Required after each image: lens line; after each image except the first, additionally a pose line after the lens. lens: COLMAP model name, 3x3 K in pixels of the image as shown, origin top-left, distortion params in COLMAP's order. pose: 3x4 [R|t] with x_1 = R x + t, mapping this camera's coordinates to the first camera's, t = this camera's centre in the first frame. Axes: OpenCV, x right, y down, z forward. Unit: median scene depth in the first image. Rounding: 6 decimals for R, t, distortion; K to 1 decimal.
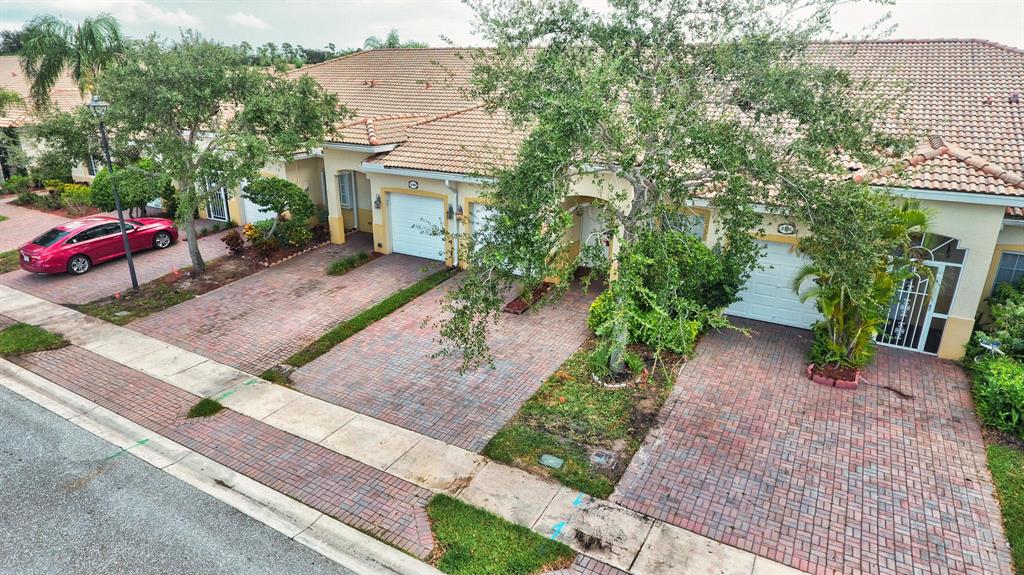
lens RADIAL K [[600.4, 0, 504.0], [0, 600.4, 282.8], [0, 0, 1]] dist [-0.003036, -0.001046]
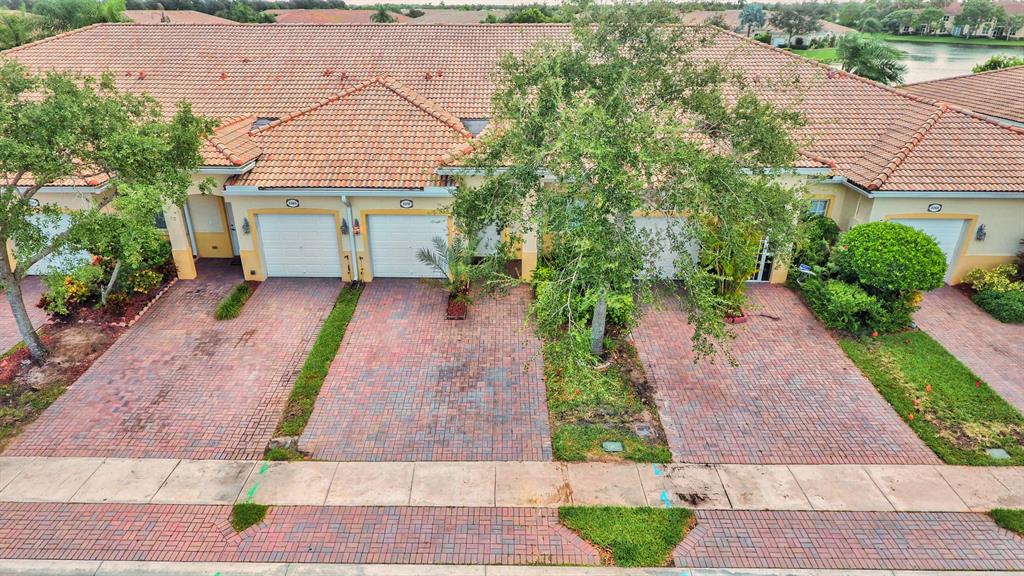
lens RADIAL K [[601.6, 0, 499.7], [0, 601.6, 287.8], [0, 0, 1]] dist [-0.002611, -0.001522]
pose [[0.872076, -0.210860, 0.441613, -0.453686], [0.164170, 0.976172, 0.141904, -0.170182], [-0.461012, -0.051251, 0.885913, 0.048805]]
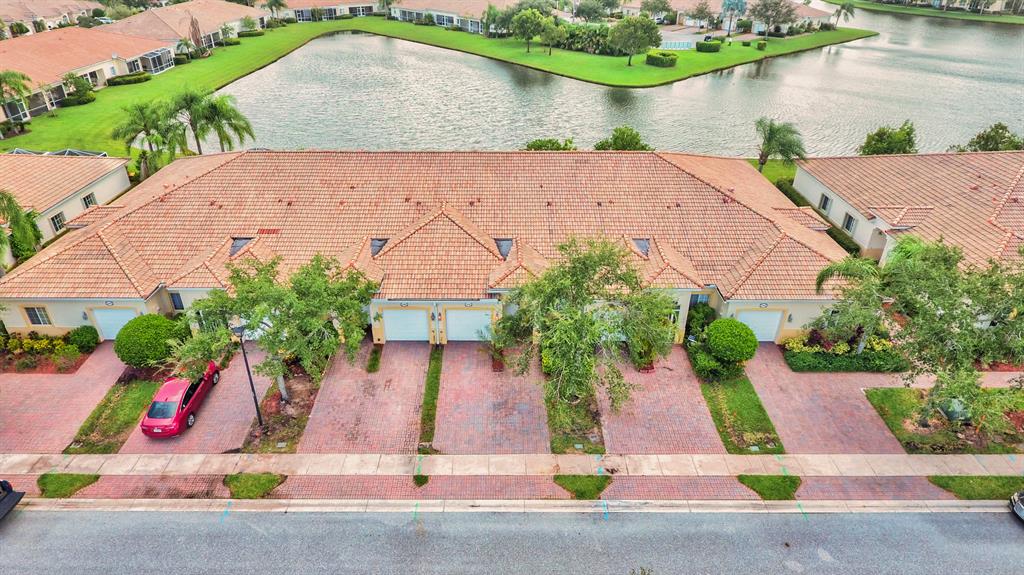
lens RADIAL K [[601.6, 0, 499.7], [0, 601.6, 287.3], [0, 0, 1]] dist [-0.002611, -0.001522]
pose [[0.866823, -0.256244, 0.427734, -0.902301], [0.168408, 0.957891, 0.232560, -0.800249], [-0.469314, -0.129554, 0.873476, -0.796823]]
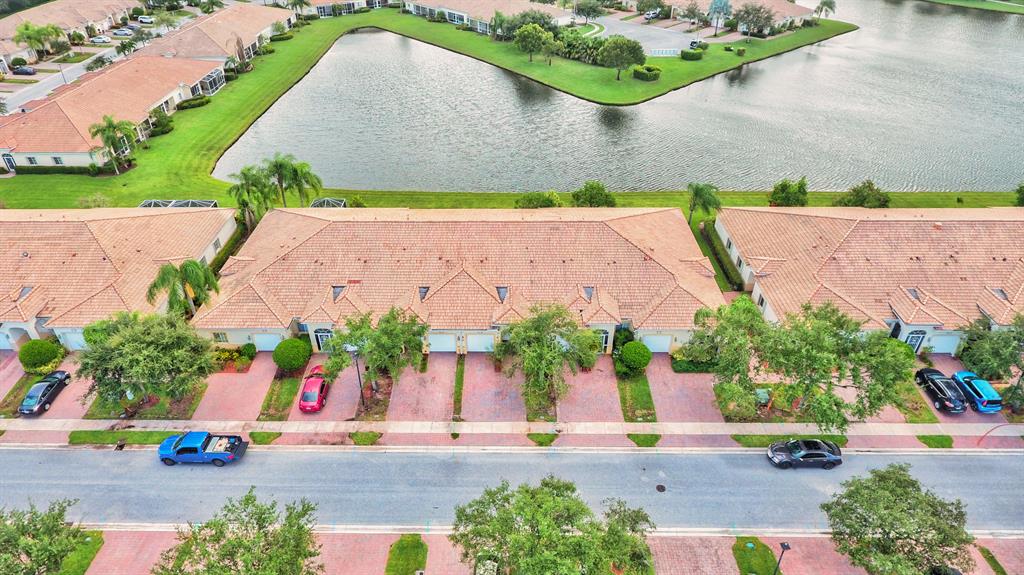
lens RADIAL K [[615.6, 0, 498.8], [0, 615.6, 287.2], [0, 0, 1]] dist [-0.002834, -0.000816]
pose [[0.873955, -0.291205, 0.389105, -1.391922], [0.175379, 0.935635, 0.306315, -1.698200], [-0.453261, -0.199465, 0.868774, -2.184613]]
